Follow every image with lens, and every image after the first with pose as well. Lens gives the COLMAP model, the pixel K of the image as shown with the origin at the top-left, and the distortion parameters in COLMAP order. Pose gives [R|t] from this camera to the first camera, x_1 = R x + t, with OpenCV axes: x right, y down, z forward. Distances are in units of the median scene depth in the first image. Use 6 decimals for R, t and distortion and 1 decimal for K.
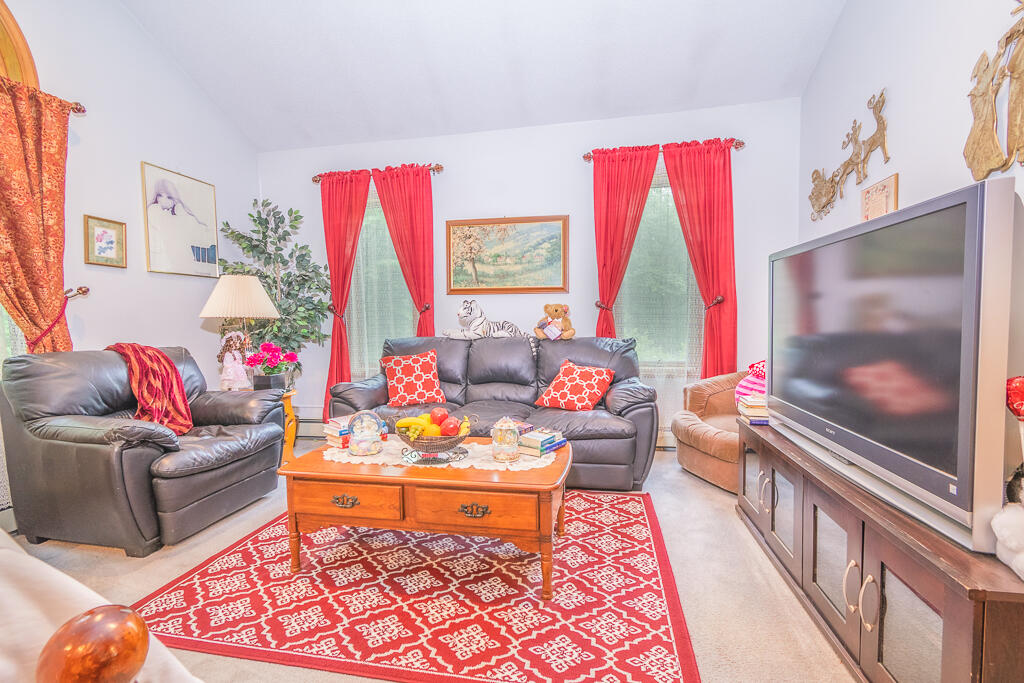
lens RADIAL K [[459.5, 0, 516.7], [0, 459.5, 346.3], [0, 0, 1]] dist [-0.001899, -0.002501]
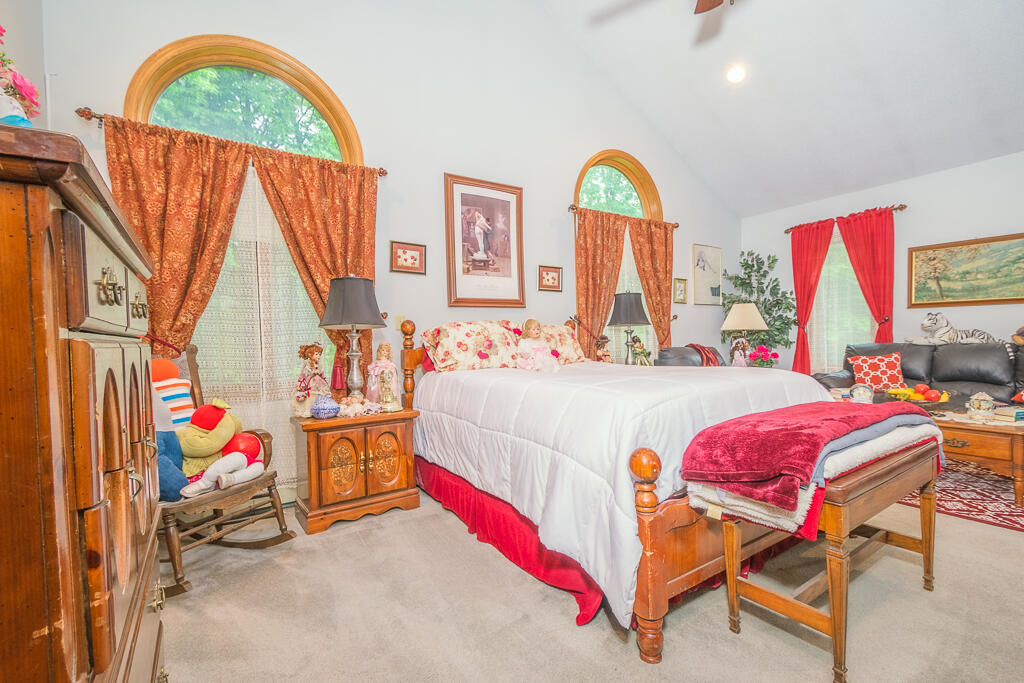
lens RADIAL K [[459.5, 0, 511.2], [0, 459.5, 348.7], [0, 0, 1]] dist [-0.001899, -0.002501]
pose [[0.699443, 0.014133, -0.714548, -0.018188], [-0.030221, 0.999495, -0.009812, 0.038269], [0.714049, 0.028457, 0.699517, -0.605981]]
